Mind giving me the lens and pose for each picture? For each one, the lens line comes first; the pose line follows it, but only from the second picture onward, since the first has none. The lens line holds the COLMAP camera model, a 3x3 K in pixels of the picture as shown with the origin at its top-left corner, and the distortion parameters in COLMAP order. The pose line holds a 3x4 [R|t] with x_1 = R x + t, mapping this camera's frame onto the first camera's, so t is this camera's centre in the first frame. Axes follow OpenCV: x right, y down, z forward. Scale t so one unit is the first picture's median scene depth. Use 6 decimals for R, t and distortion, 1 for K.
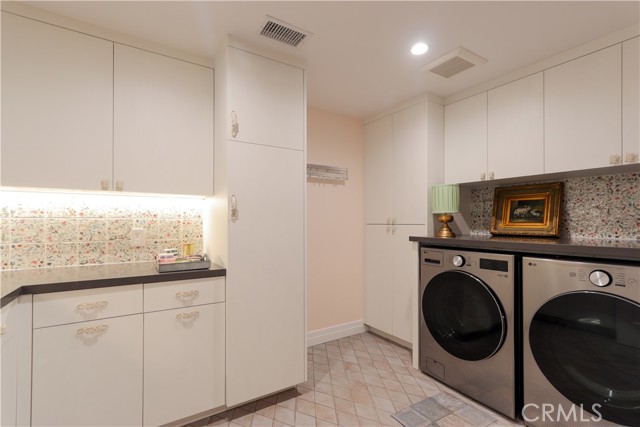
lens RADIAL K [[296.1, 0, 317.2], [0, 296.1, 216.7], [0, 0, 1]] dist [-0.000023, 0.000543]
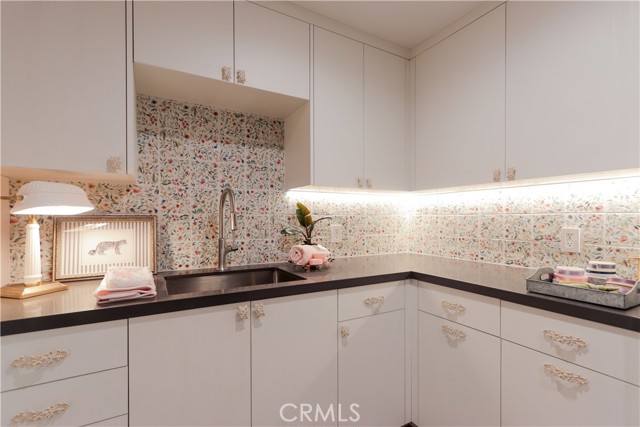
lens RADIAL K [[296.1, 0, 317.2], [0, 296.1, 216.7], [0, 0, 1]] dist [-0.000023, 0.000543]
pose [[-0.058381, -0.004735, -0.998283, 0.166638], [0.018804, 0.999806, -0.005842, 0.007708], [0.998117, -0.019113, -0.058281, 0.480990]]
